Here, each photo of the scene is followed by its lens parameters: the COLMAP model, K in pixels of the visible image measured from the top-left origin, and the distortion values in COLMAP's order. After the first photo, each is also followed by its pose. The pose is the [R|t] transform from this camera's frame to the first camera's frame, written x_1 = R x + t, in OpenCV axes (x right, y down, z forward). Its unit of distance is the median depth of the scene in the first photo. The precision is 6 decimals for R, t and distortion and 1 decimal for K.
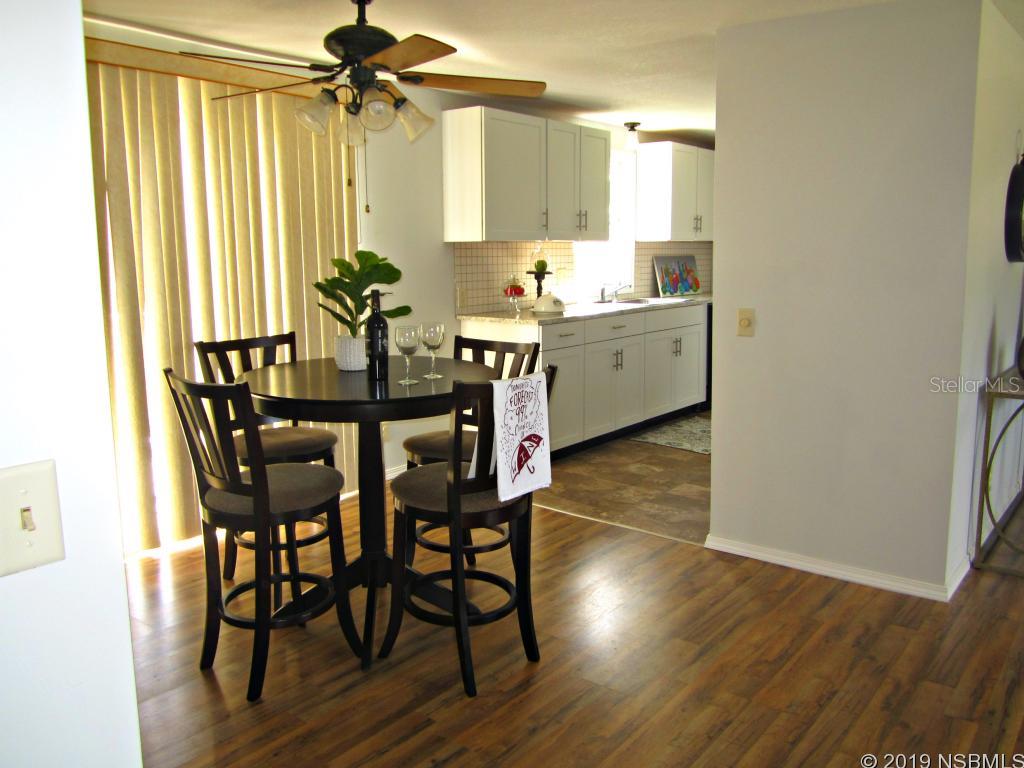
lens RADIAL K [[839.6, 0, 512.0], [0, 839.6, 384.0], [0, 0, 1]] dist [-0.047125, 0.010155]
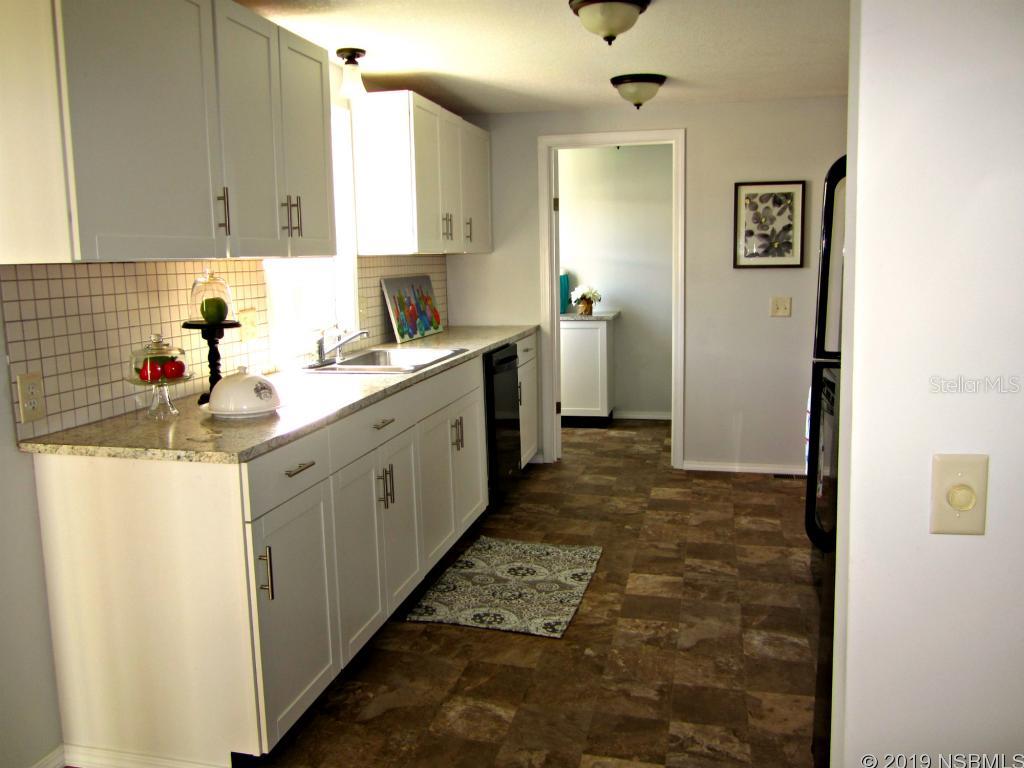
lens RADIAL K [[839.6, 0, 512.0], [0, 839.6, 384.0], [0, 0, 1]] dist [-0.047125, 0.010155]
pose [[0.905355, -0.075085, 0.417964, -0.013659], [0.081176, 0.996695, 0.003216, -0.086096], [-0.416824, 0.031017, 0.908458, 0.495013]]
